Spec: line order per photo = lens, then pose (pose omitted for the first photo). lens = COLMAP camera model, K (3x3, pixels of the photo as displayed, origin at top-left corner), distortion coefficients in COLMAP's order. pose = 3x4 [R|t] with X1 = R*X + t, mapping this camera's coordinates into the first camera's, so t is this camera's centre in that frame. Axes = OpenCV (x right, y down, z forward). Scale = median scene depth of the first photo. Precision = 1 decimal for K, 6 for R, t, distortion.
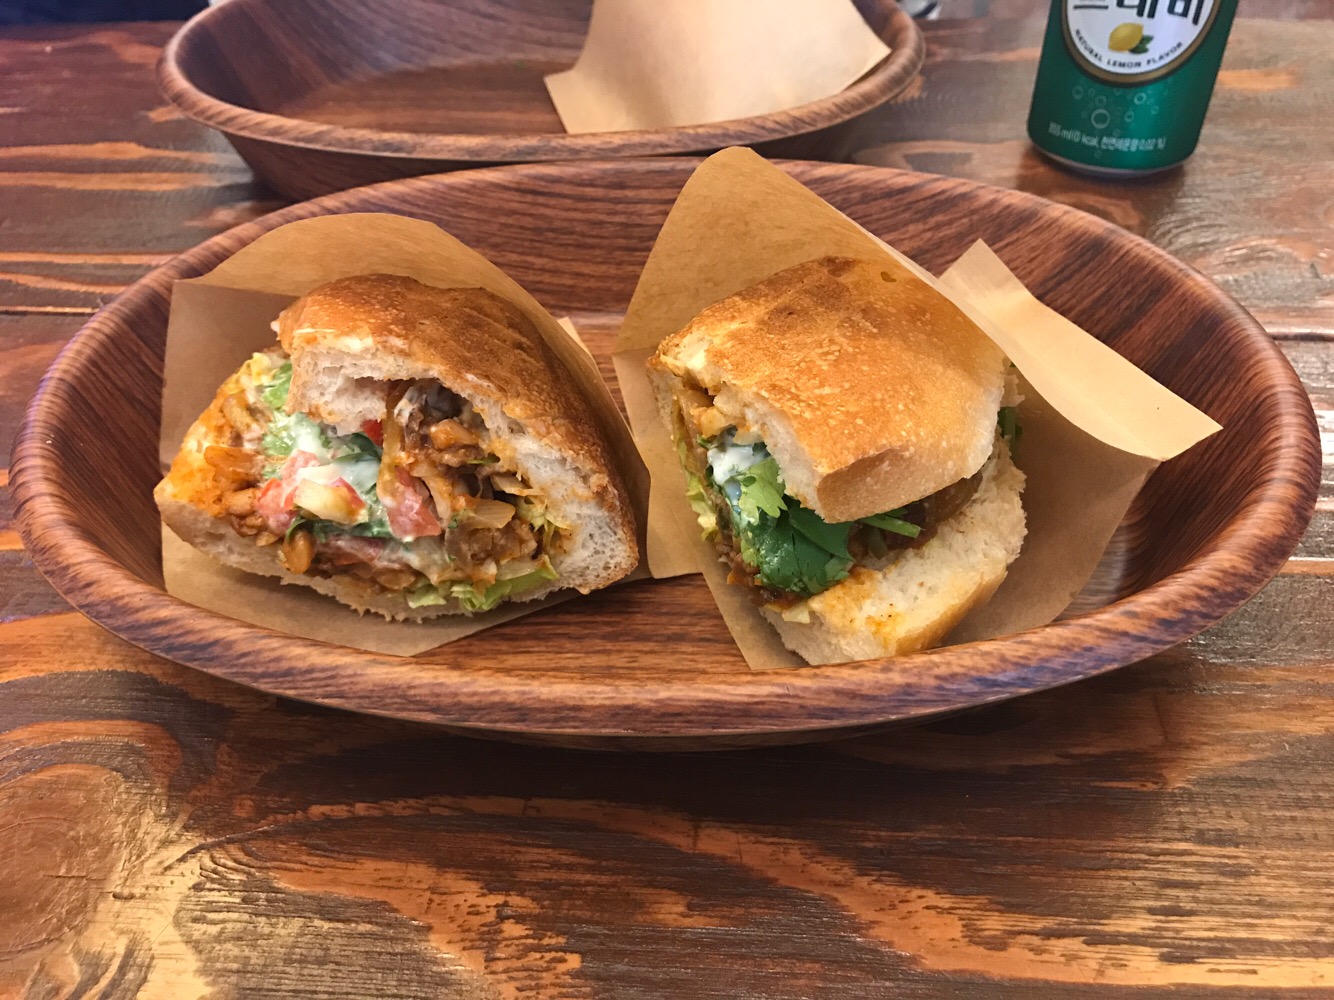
lens RADIAL K [[999.1, 0, 659.9], [0, 999.1, 495.1], [0, 0, 1]] dist [0.040456, -0.047372]
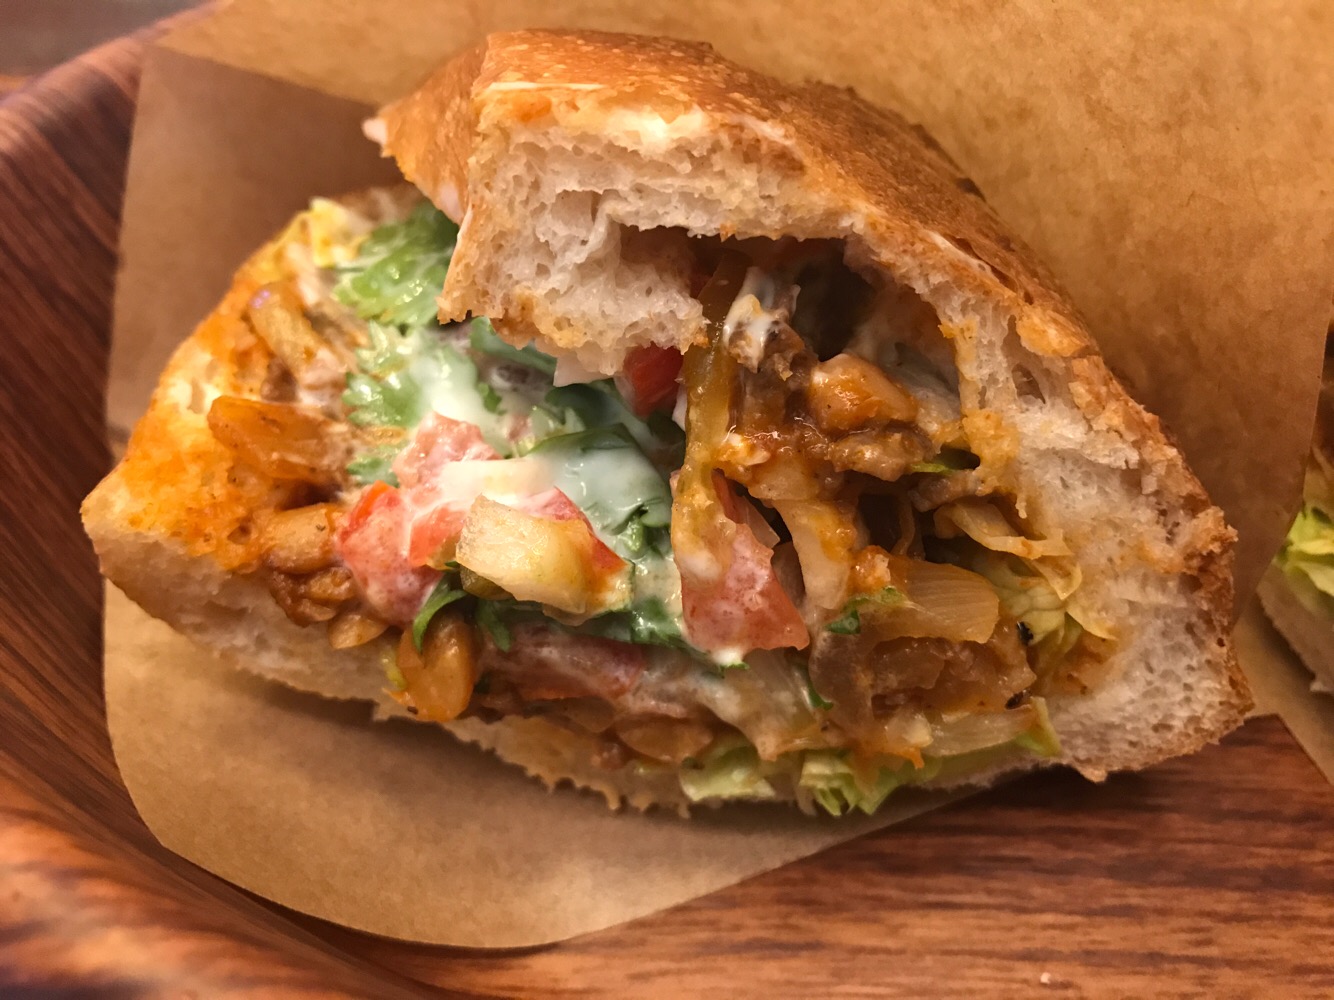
lens RADIAL K [[1029.6, 0, 668.2], [0, 1029.6, 494.5], [0, 0, 1]] dist [0.038942, -0.072262]
pose [[0.998847, 0.039668, 0.027040, -0.279990], [-0.040489, 0.998713, 0.030548, -0.029654], [-0.025793, -0.031607, 0.999167, 0.580061]]
